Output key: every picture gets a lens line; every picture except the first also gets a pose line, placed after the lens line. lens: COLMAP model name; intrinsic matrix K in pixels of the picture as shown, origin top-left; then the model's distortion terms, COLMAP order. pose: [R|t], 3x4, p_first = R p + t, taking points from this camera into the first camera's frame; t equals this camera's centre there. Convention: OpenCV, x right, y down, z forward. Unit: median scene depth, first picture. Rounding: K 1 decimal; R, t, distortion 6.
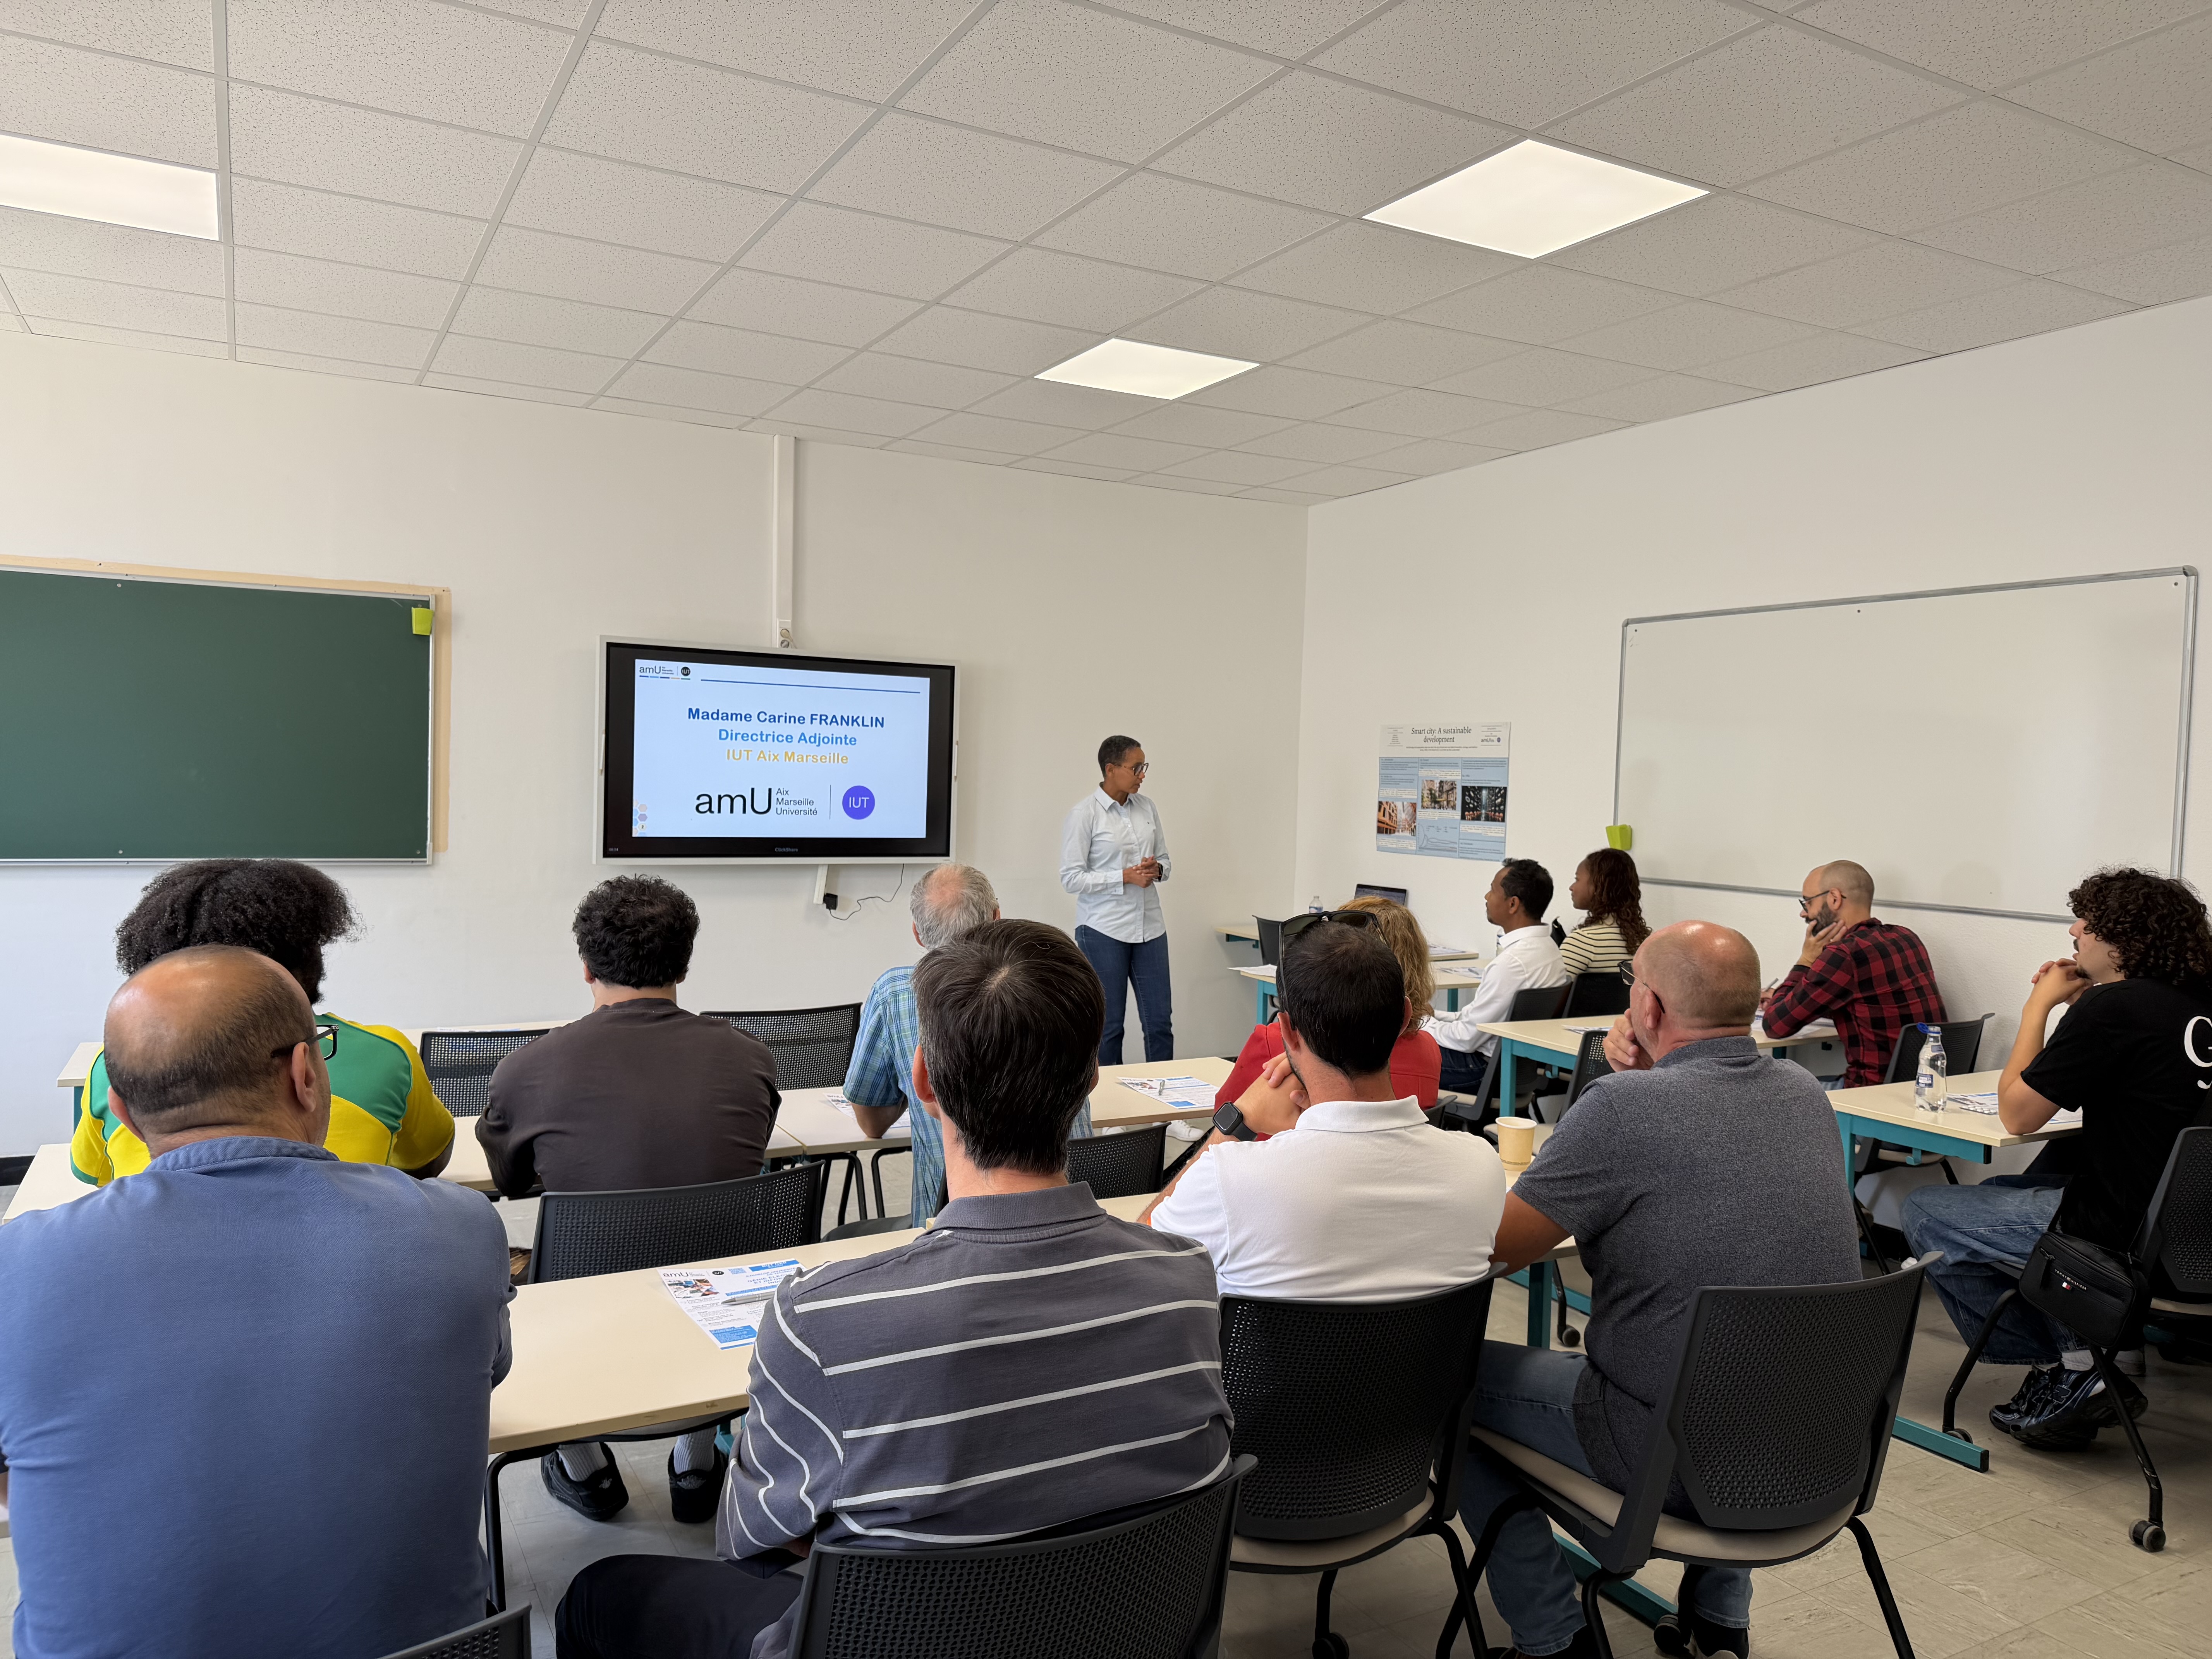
lens RADIAL K [[1560.9, 0, 1106.0], [0, 1560.9, 829.5], [0, 0, 1]] dist [0.085592, -0.086301]
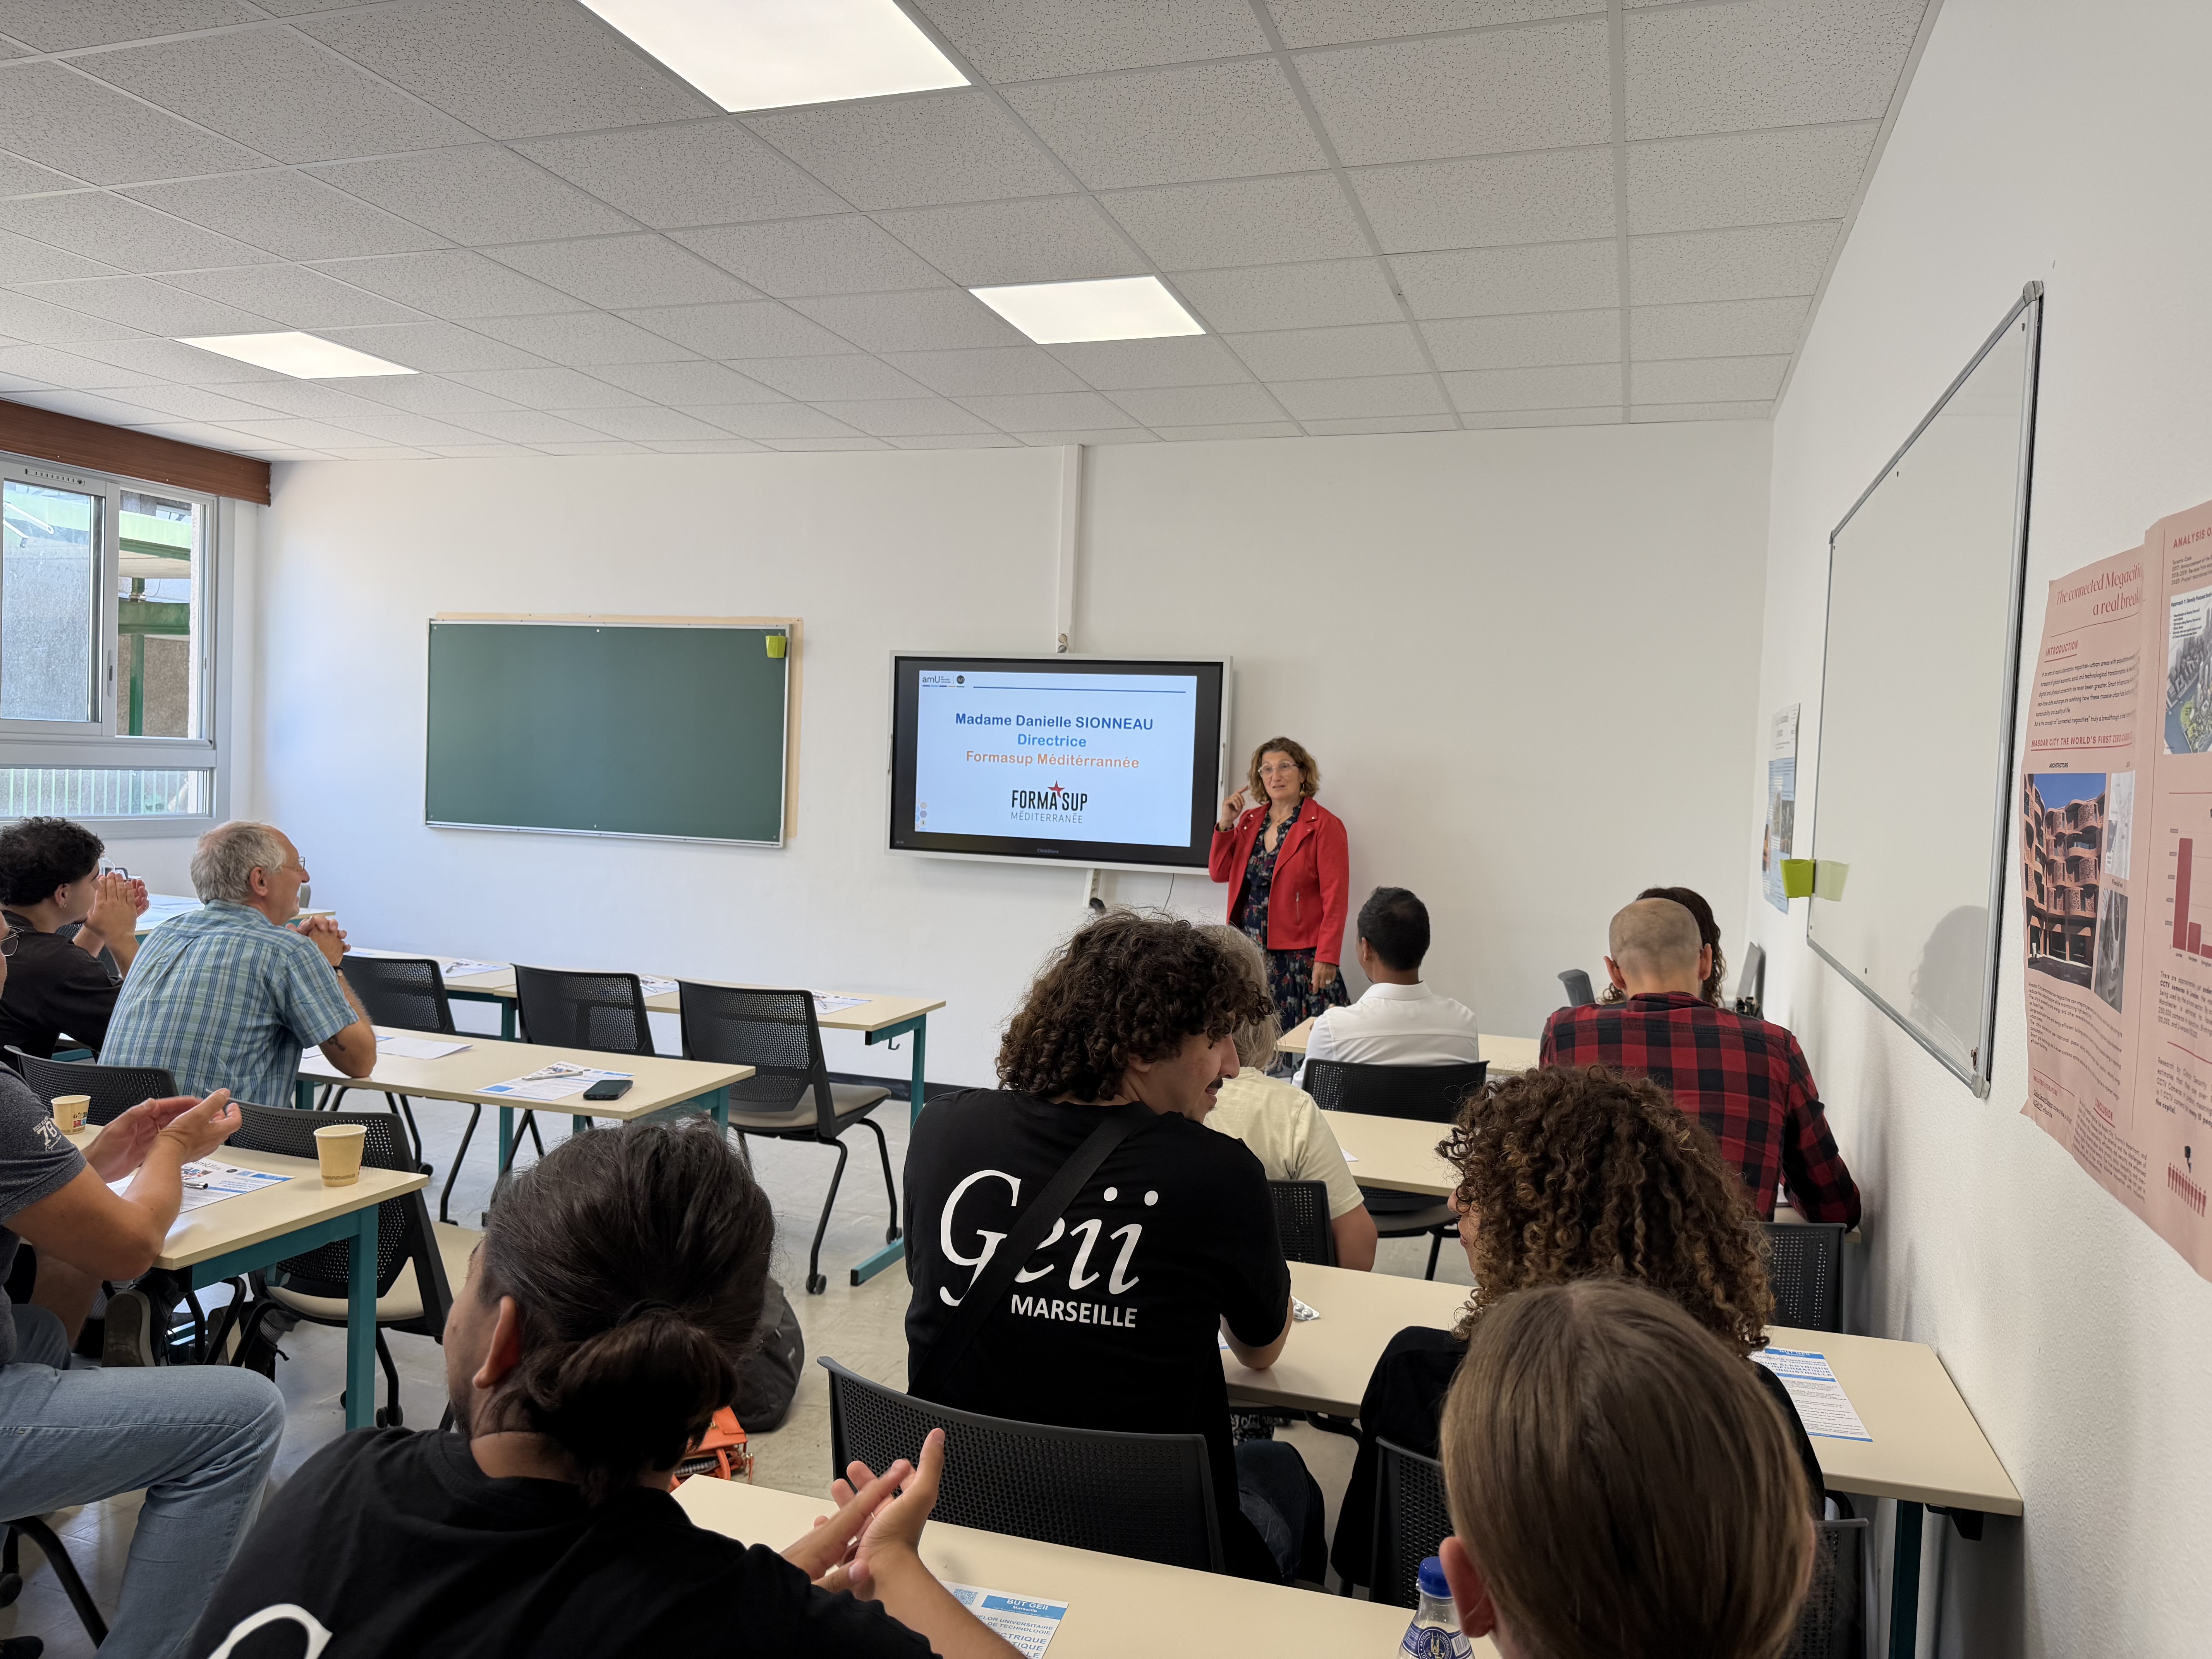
lens RADIAL K [[1557.1, 0, 1106.0], [0, 1557.1, 829.5], [0, 0, 1]] dist [0.190841, -0.375568]
pose [[0.671490, 0.029114, -0.740441, 0.606489], [-0.044714, 0.998999, -0.001269, -0.001168], [0.739663, 0.033961, 0.672120, 0.365045]]
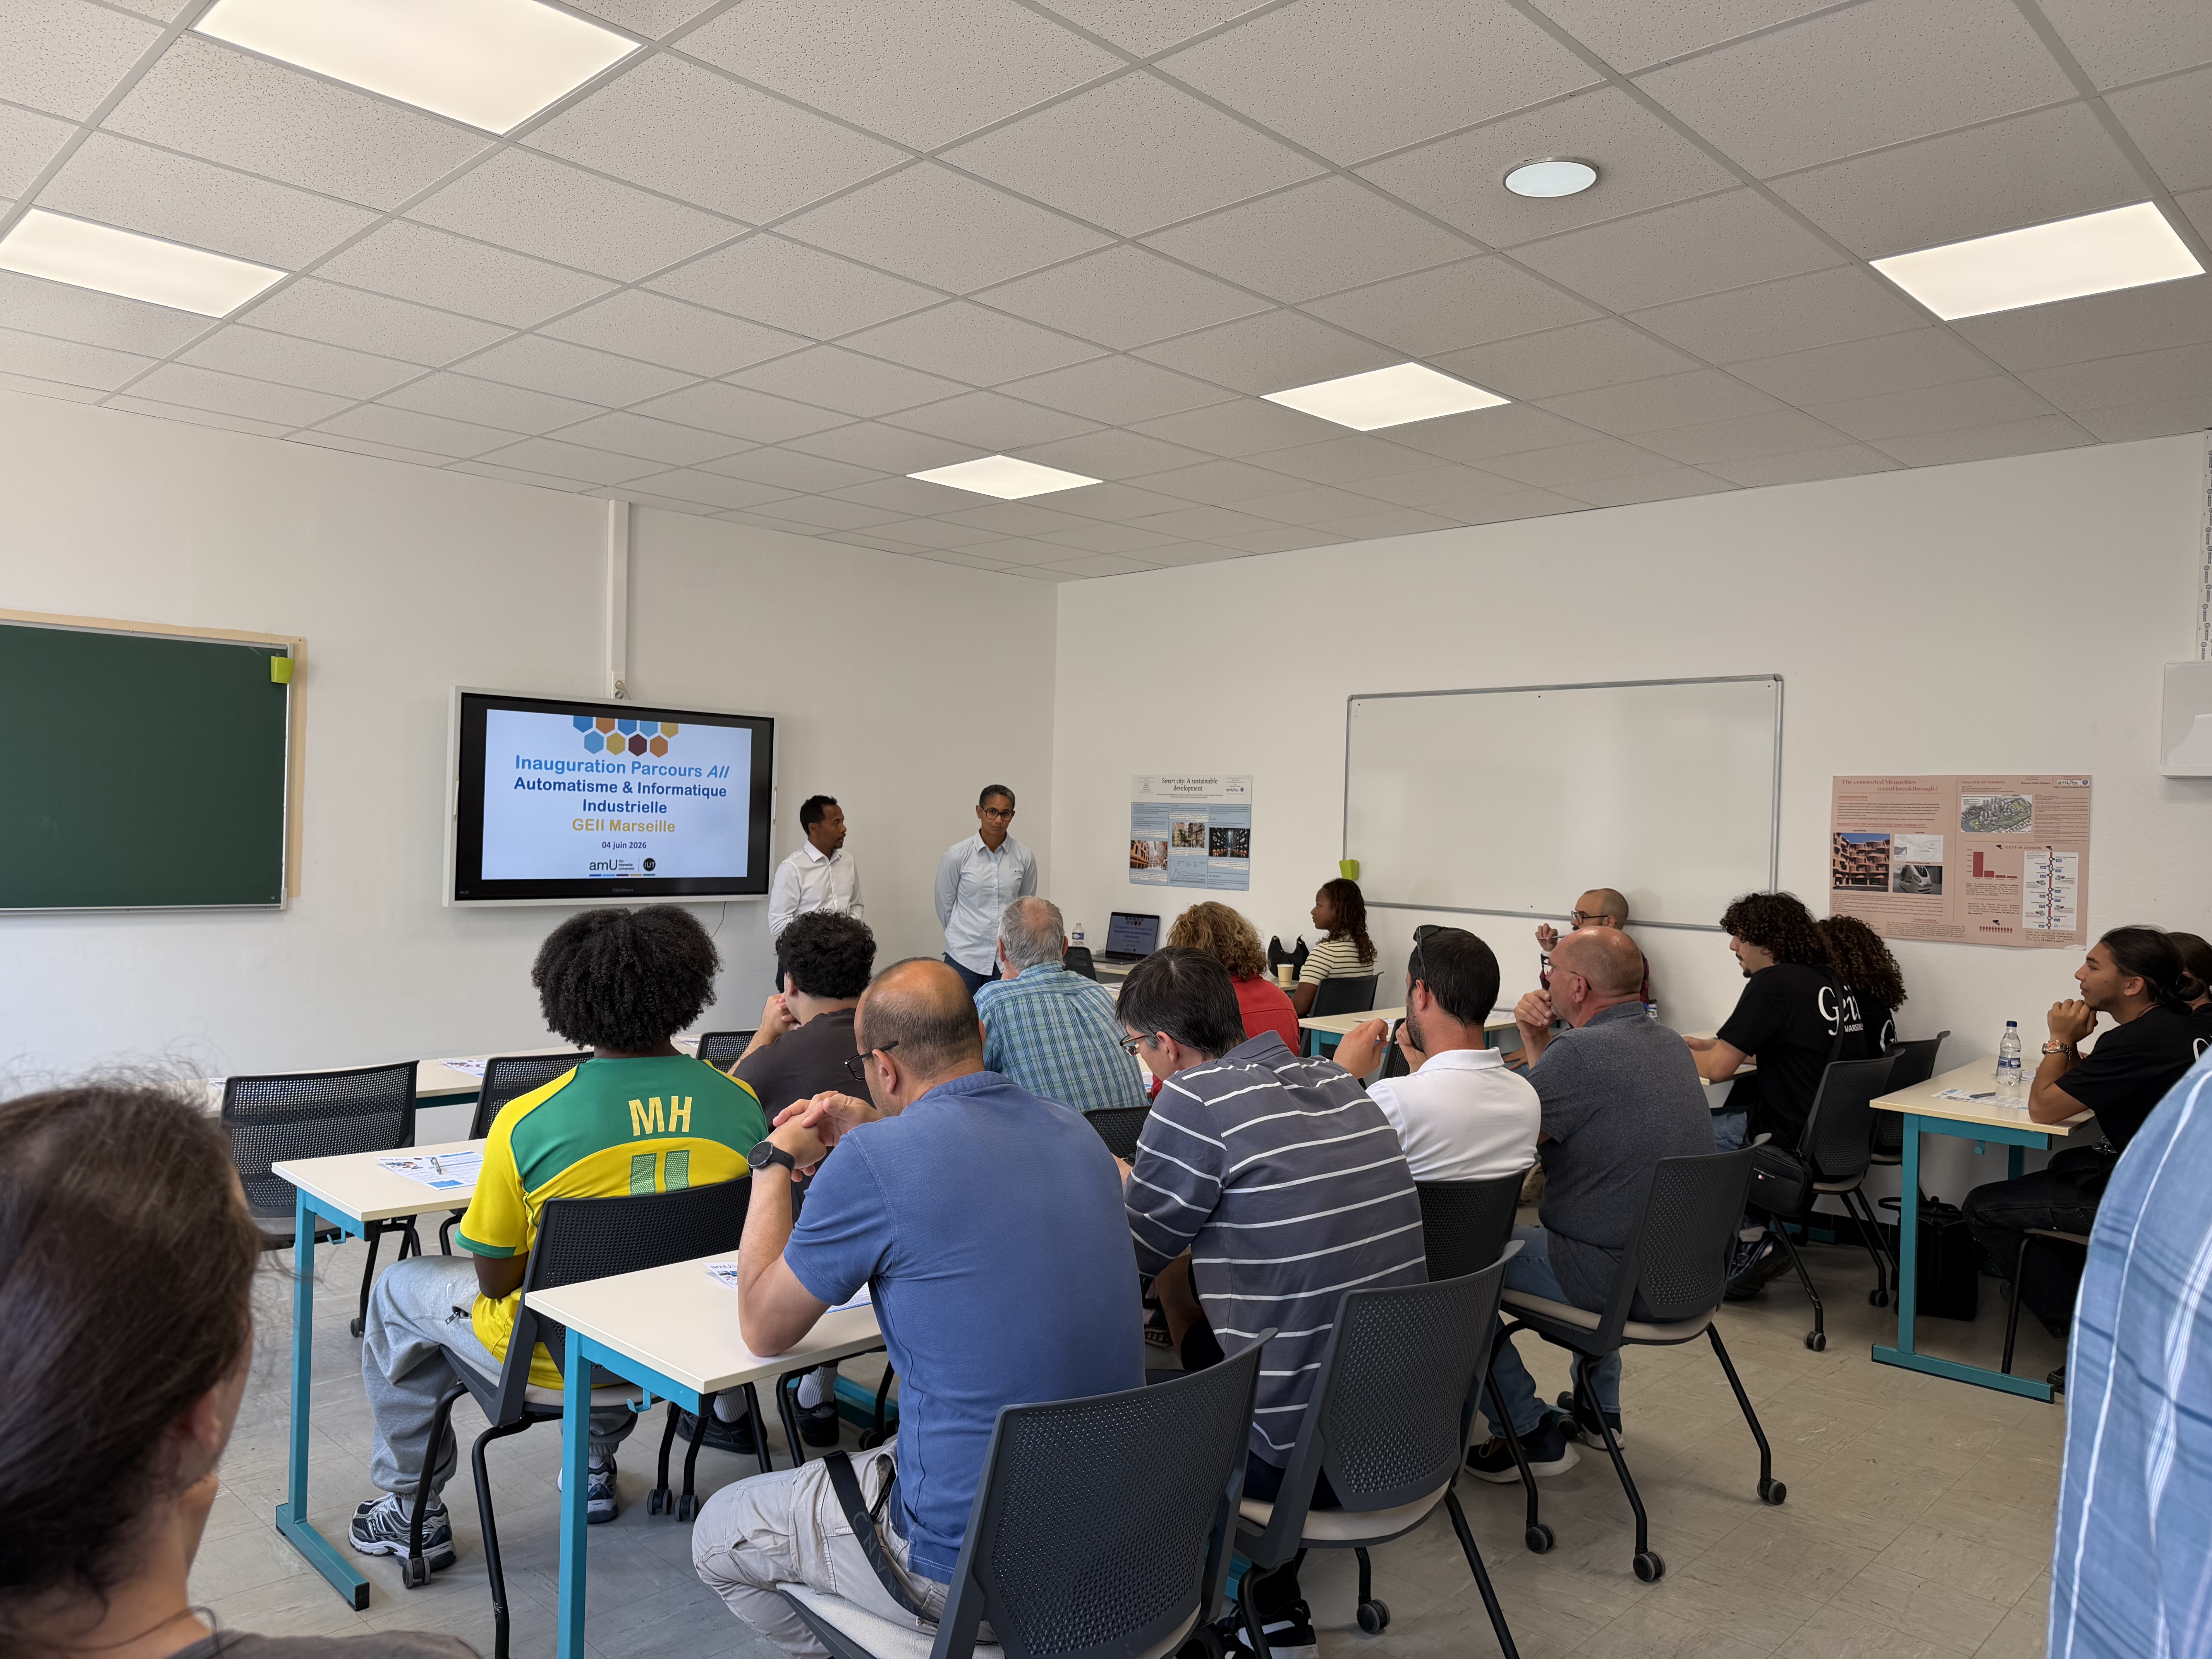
lens RADIAL K [[1557.1, 0, 1106.0], [0, 1557.1, 829.5], [0, 0, 1]] dist [0.190841, -0.375568]
pose [[0.957389, -0.002852, 0.288787, -0.211924], [0.008964, 0.999763, -0.019843, -0.003952], [-0.288662, 0.021586, 0.957188, -0.124192]]
